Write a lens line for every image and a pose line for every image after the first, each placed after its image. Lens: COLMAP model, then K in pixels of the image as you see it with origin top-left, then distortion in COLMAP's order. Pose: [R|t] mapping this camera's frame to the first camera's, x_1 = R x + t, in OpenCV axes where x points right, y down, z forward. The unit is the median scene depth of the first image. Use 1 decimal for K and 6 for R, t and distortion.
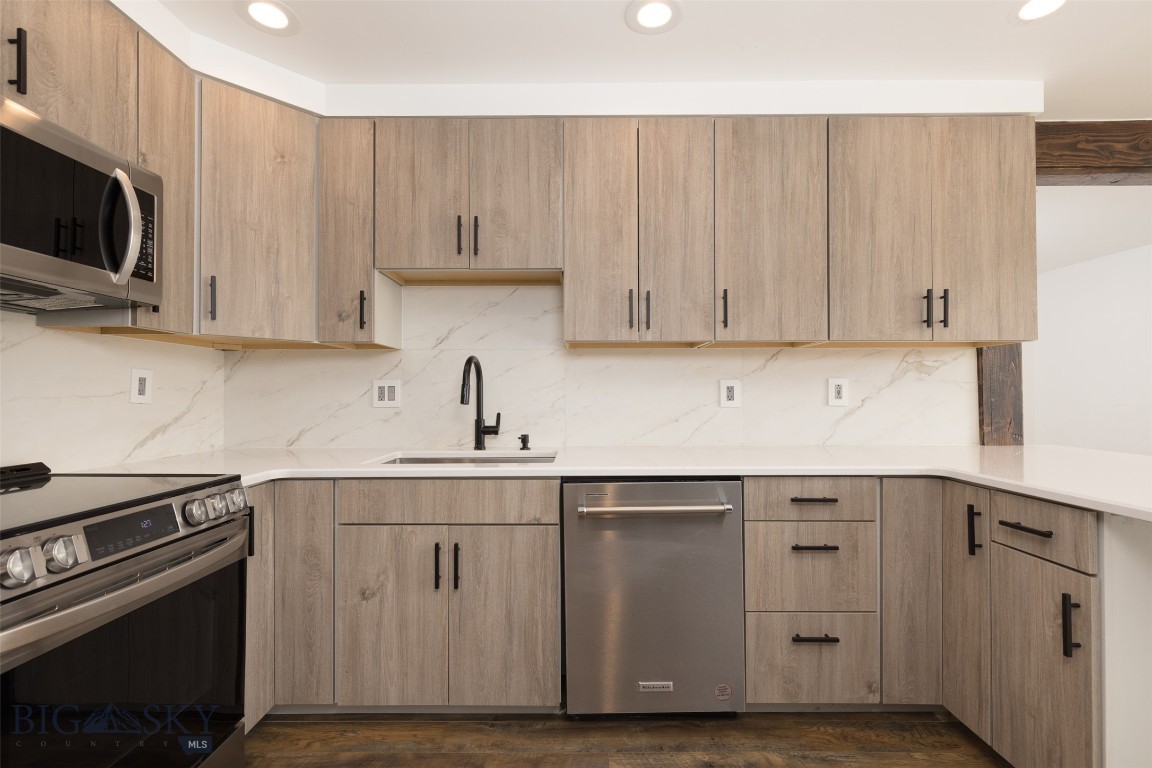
lens RADIAL K [[503.8, 0, 587.7], [0, 503.8, 388.7], [0, 0, 1]] dist [0.004499, -0.000323]
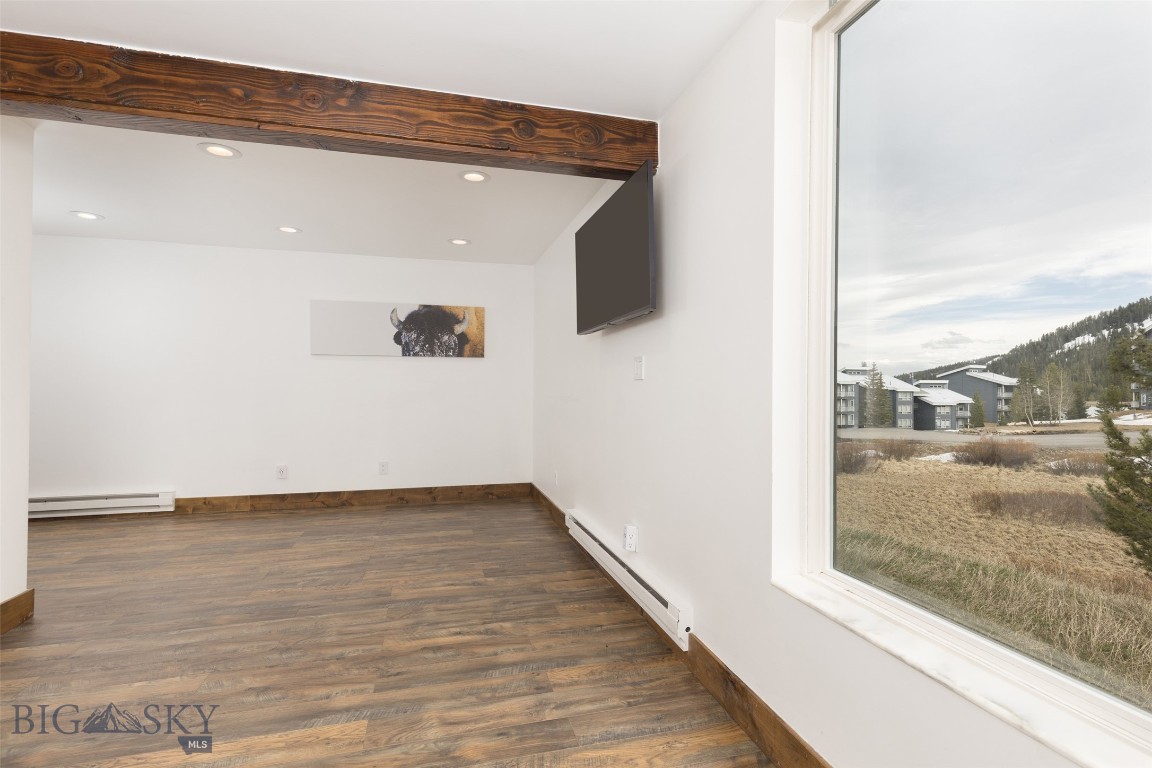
lens RADIAL K [[525.5, 0, 564.8], [0, 525.5, 382.2], [0, 0, 1]] dist [0.004108, 0.000171]
pose [[0.964660, 0.004217, 0.263464, 1.956839], [-0.004888, 0.999986, 0.001891, 0.002430], [-0.263452, -0.003112, 0.964667, -0.008771]]
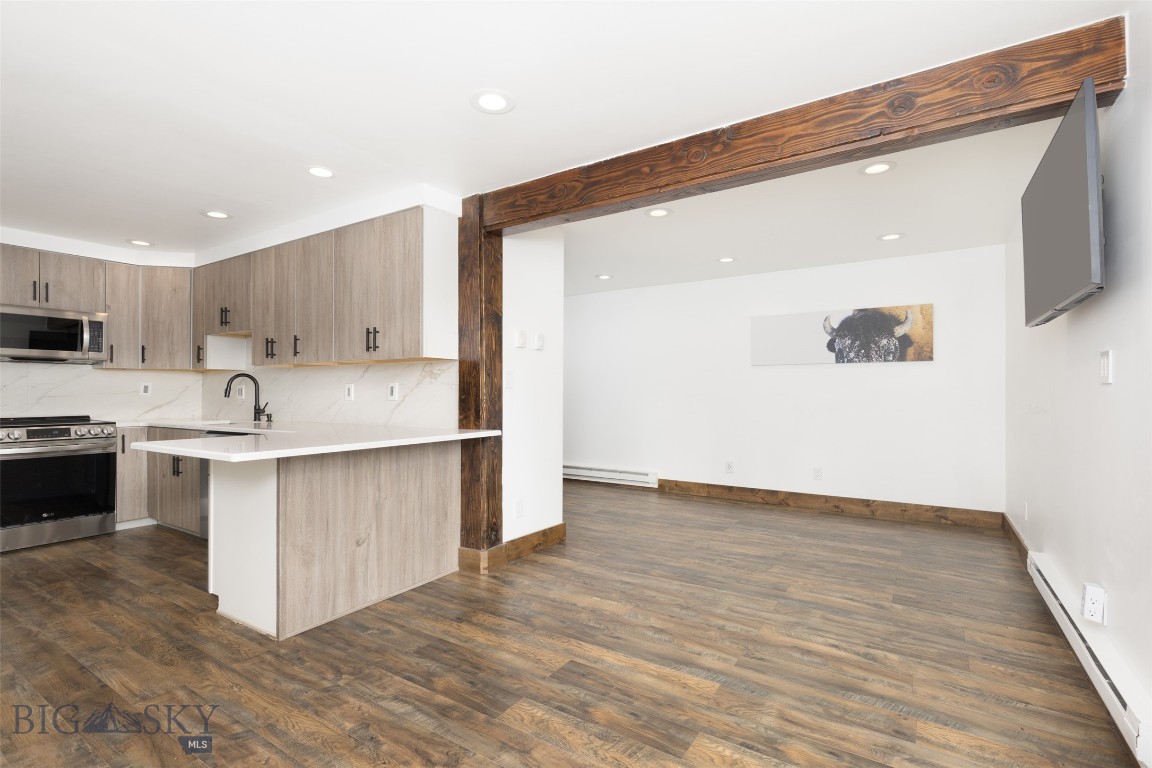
lens RADIAL K [[513.6, 0, 612.6], [0, 513.6, 388.0], [0, 0, 1]] dist [0.007487, -0.000836]
pose [[0.862719, -0.004672, -0.505663, 2.210435], [0.004471, 0.999989, -0.001612, 0.003325], [0.505664, -0.000870, 0.862730, -0.030604]]
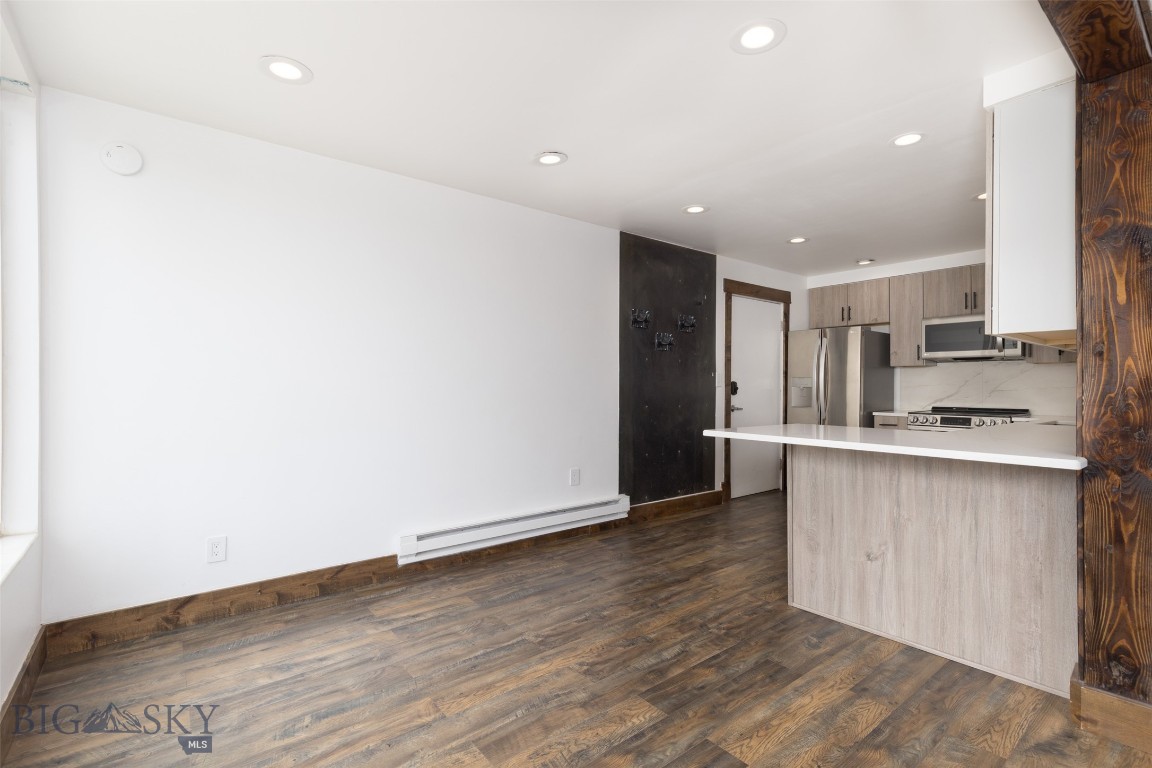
lens RADIAL K [[547.7, 0, 549.1], [0, 547.7, 384.0], [0, 0, 1]] dist [0.004049, -0.000266]
pose [[-0.799662, -0.003066, -0.600443, 2.318946], [0.003114, 0.999952, -0.009254, 0.011868], [0.600443, -0.009269, -0.799614, 1.393826]]
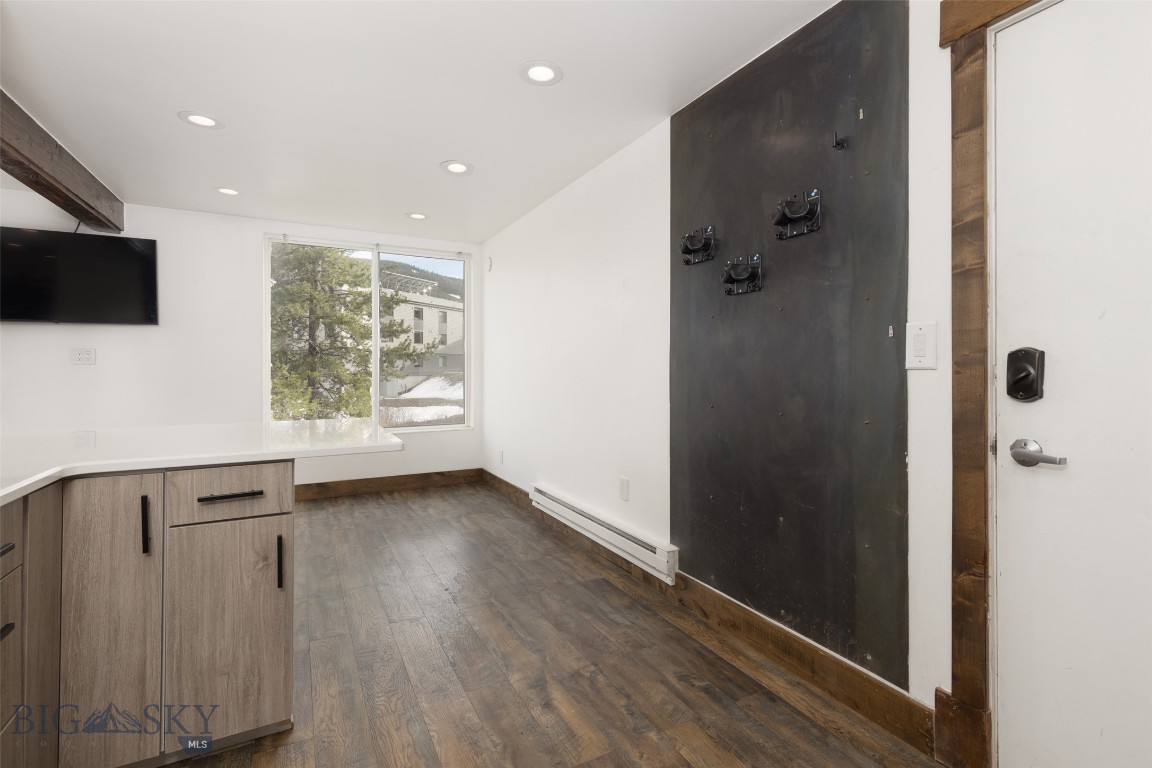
lens RADIAL K [[540.1, 0, 612.3], [0, 540.1, 368.9], [0, 0, 1]] dist [0.016010, -0.013381]
pose [[-0.497989, 0.001634, 0.867182, -0.334701], [-0.008902, 0.999936, -0.006996, 0.012579], [-0.867138, -0.011204, -0.497942, 0.596193]]
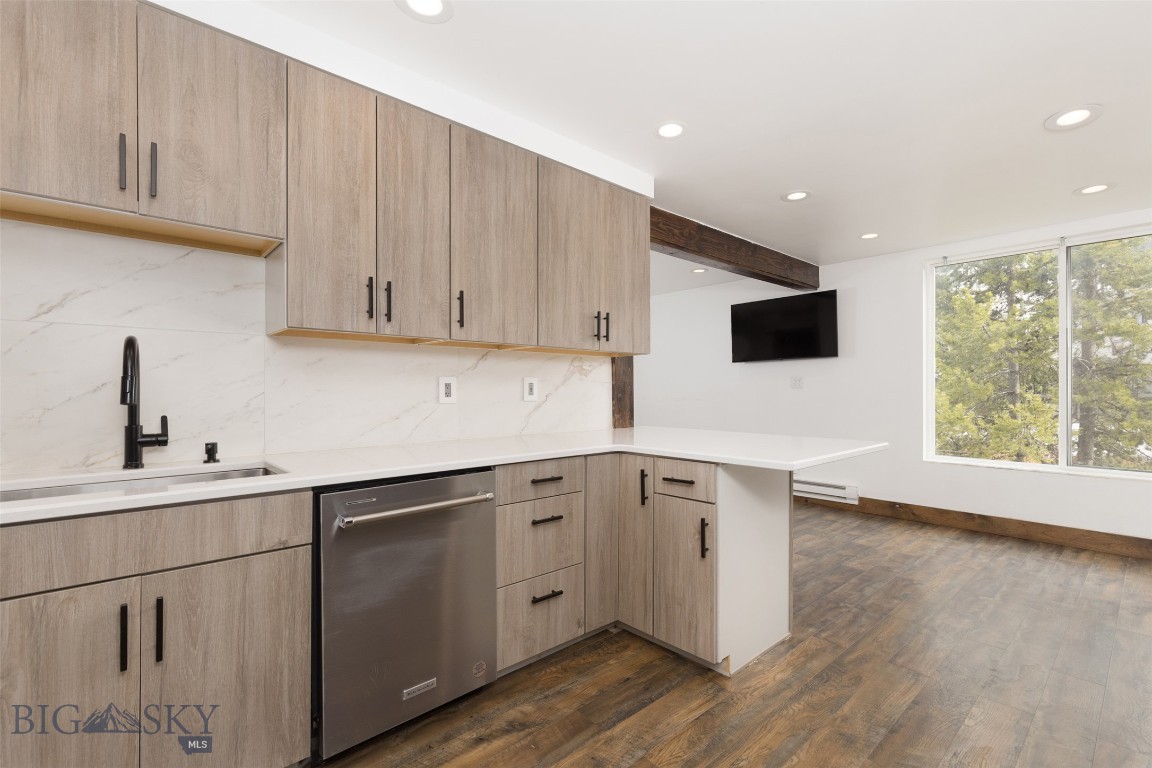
lens RADIAL K [[503.4, 0, 571.6], [0, 503.4, 388.2], [0, 0, 1]] dist [0.003678, -0.000485]
pose [[0.750195, 0.005056, 0.661197, -0.245872], [-0.008378, 0.999963, 0.001859, 0.001591], [-0.661164, -0.006934, 0.750210, 0.061859]]
